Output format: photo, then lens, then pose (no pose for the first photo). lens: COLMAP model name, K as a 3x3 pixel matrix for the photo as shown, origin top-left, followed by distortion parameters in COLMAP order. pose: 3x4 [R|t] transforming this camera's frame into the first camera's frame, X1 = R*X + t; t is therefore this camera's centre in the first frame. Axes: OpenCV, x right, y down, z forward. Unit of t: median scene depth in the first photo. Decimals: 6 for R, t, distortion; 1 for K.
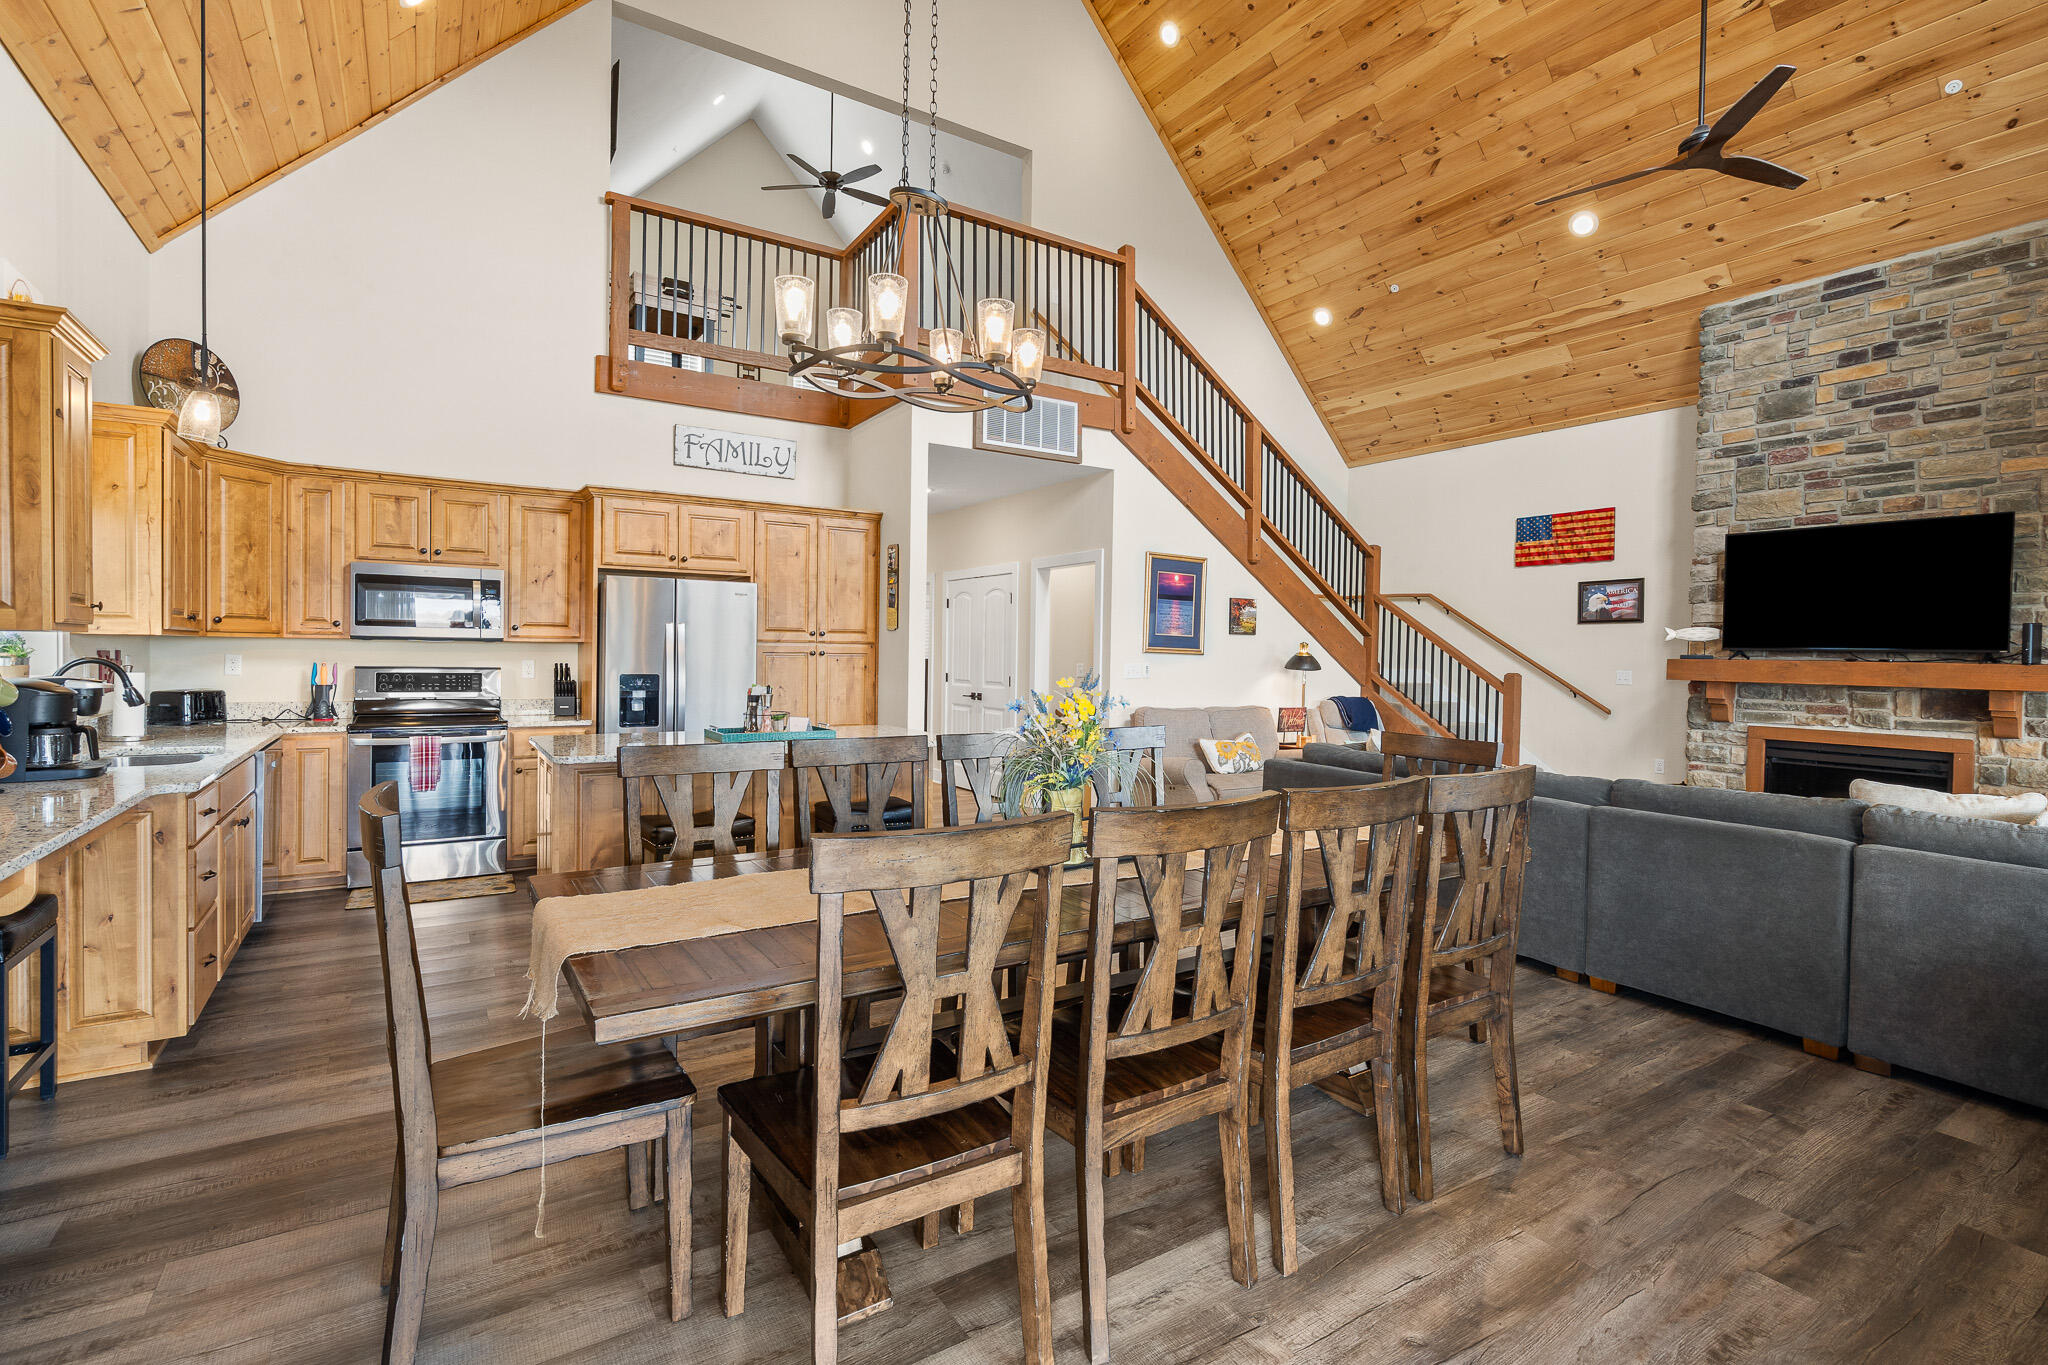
lens RADIAL K [[931.8, 0, 1007.0], [0, 931.8, 666.1], [0, 0, 1]] dist [-0.000224, 0.000342]
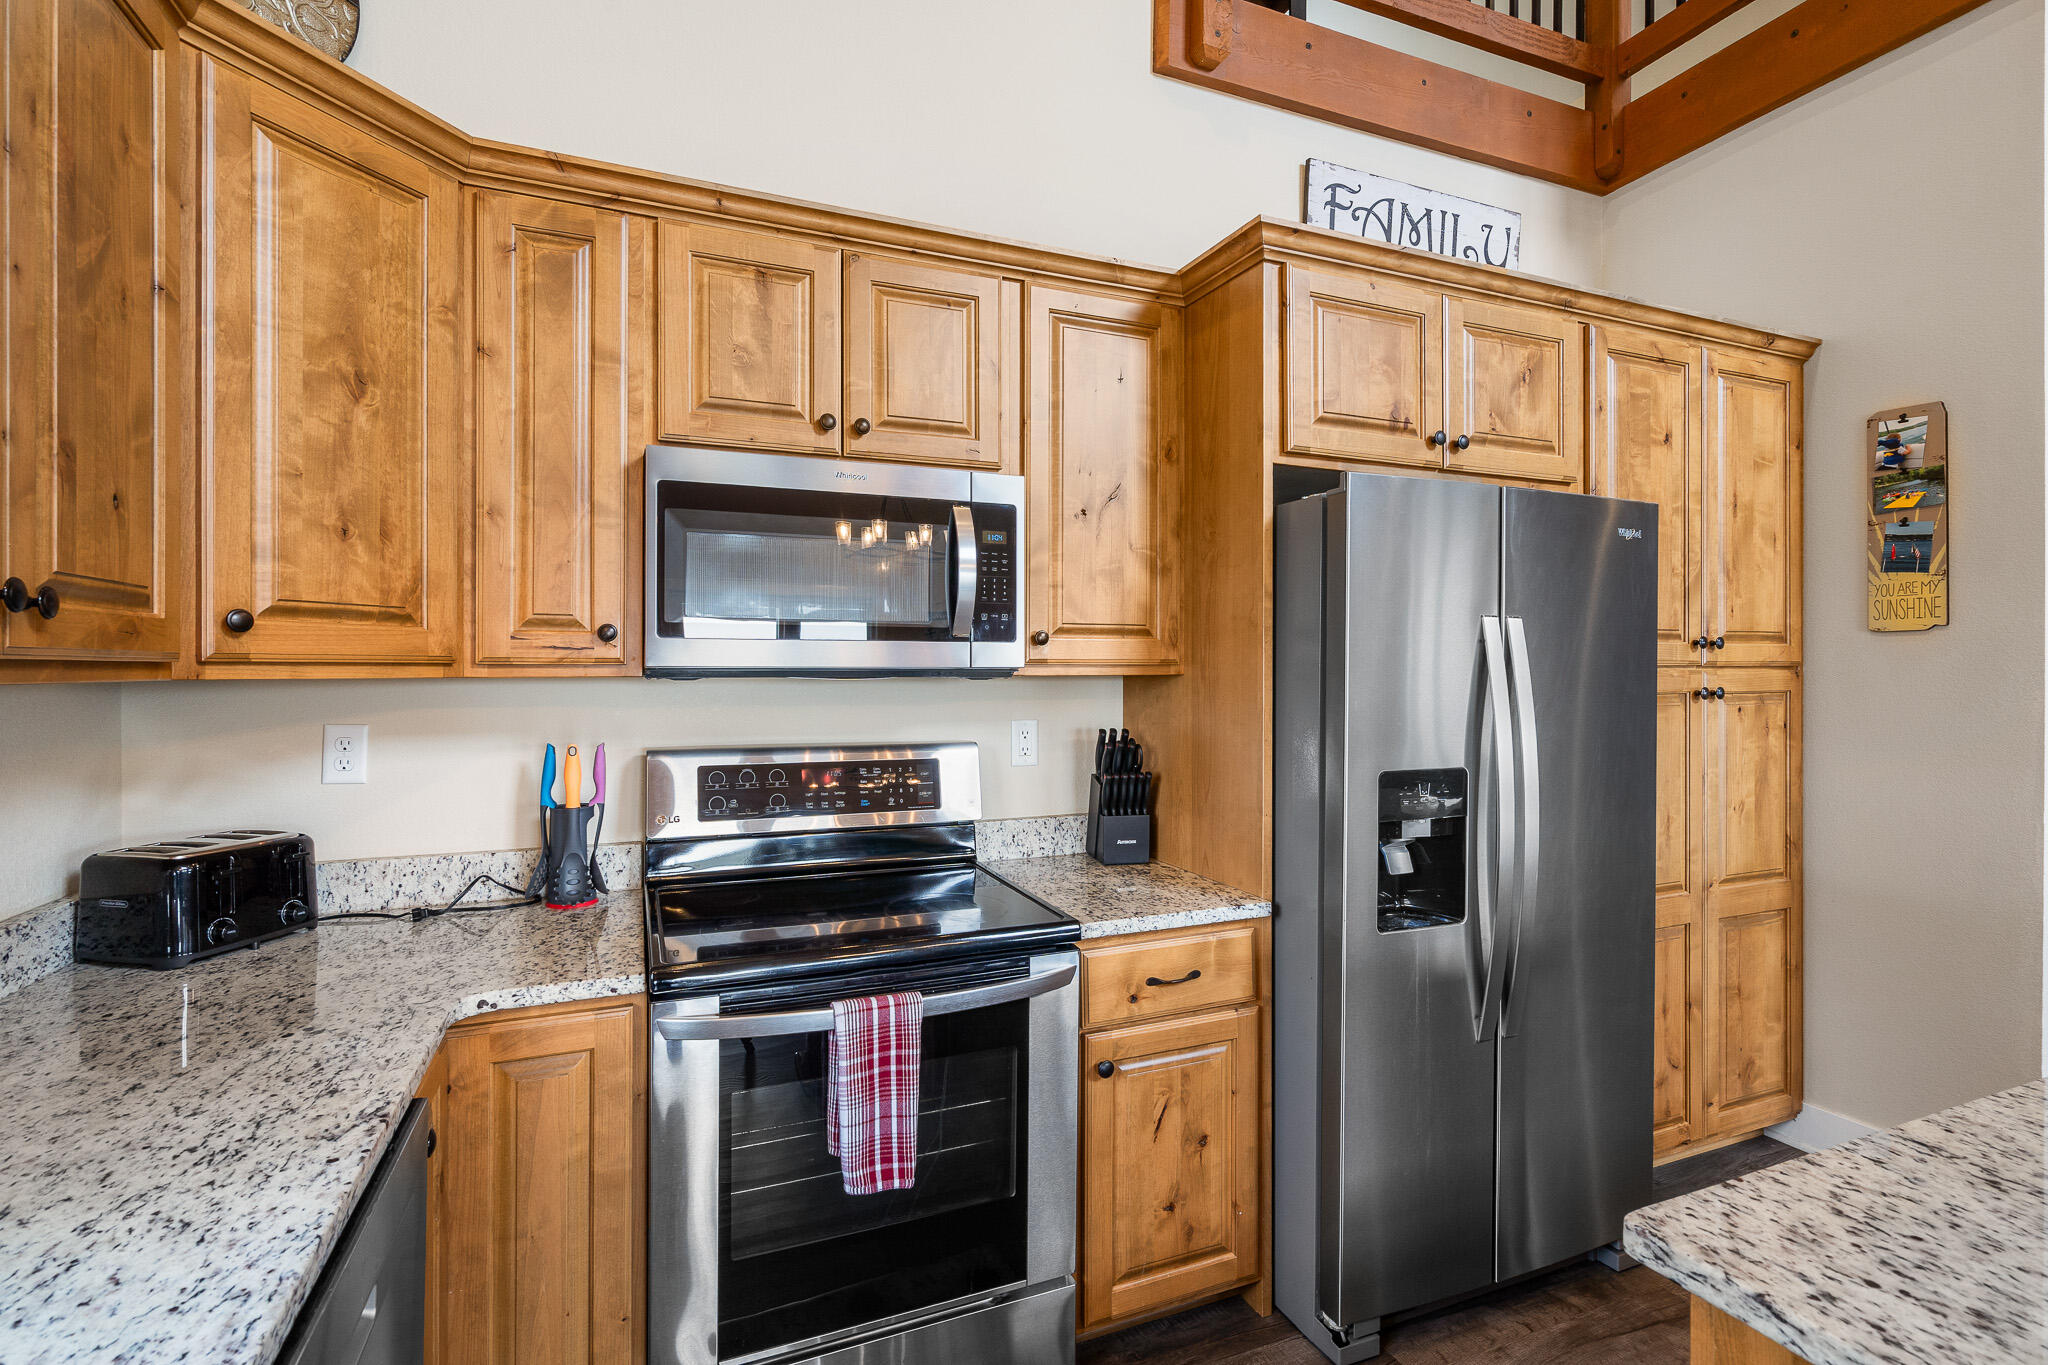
lens RADIAL K [[916.0, 0, 1009.2], [0, 916.0, 669.2], [0, 0, 1]] dist [-0.002503, 0.000999]
pose [[0.984762, -0.015161, -0.173243, -0.499591], [0.011953, 0.999738, -0.019545, -0.023373], [0.173494, 0.017176, 0.984685, 0.673010]]
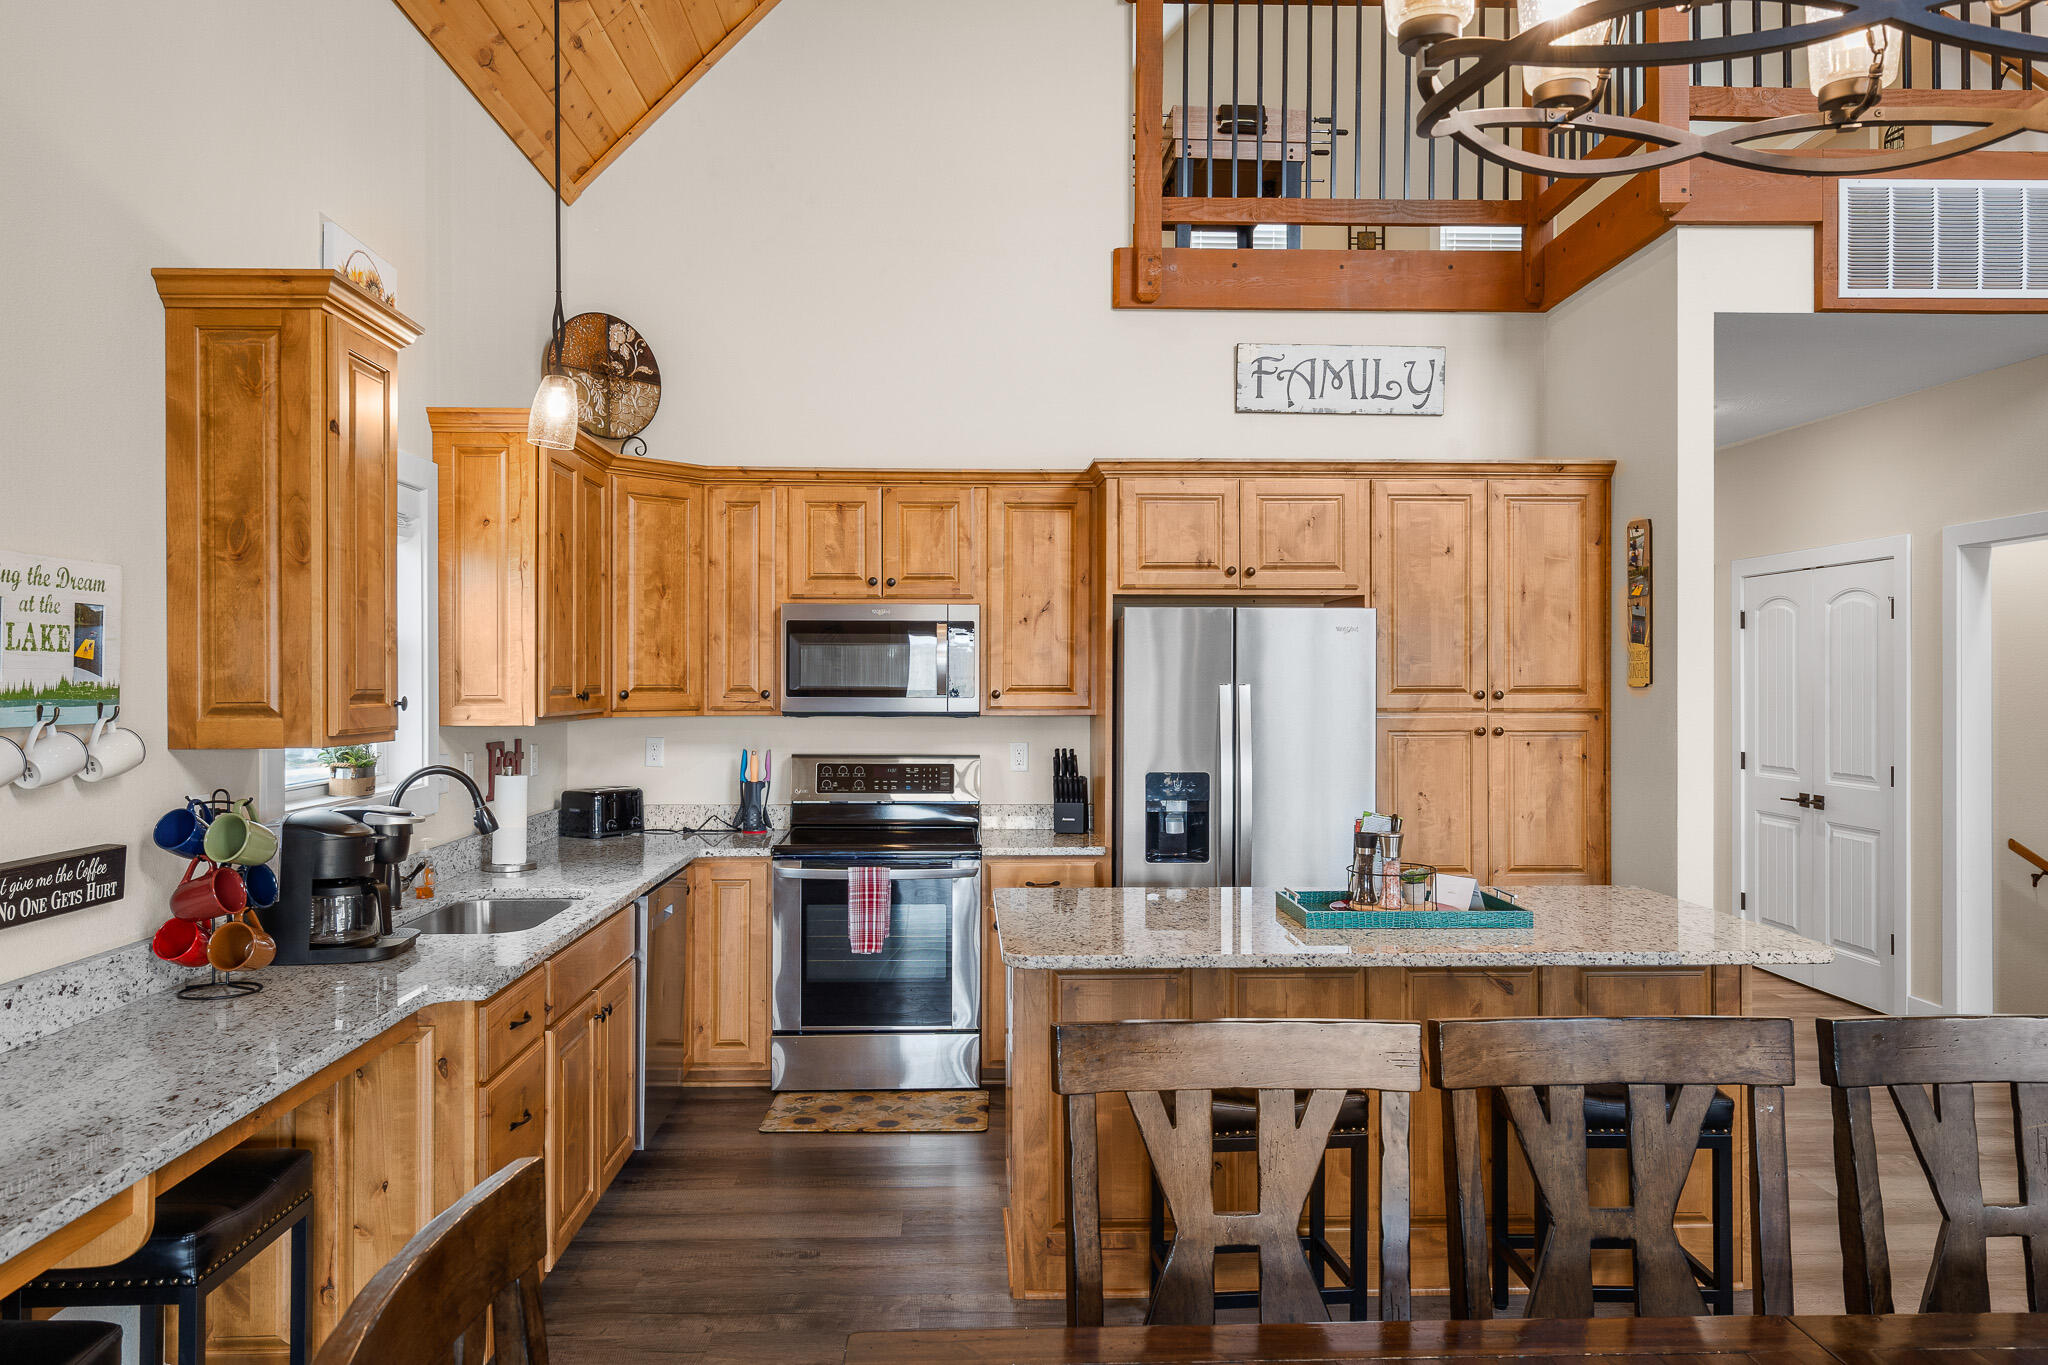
lens RADIAL K [[1405.2, 0, 1021.4], [0, 1405.2, 671.3], [0, 0, 1]] dist [0.006691, 0.000468]
pose [[0.868298, -0.016437, -0.495771, -0.040822], [0.004061, 0.999653, -0.026030, -0.033401], [0.496026, 0.020589, 0.868063, 0.186989]]
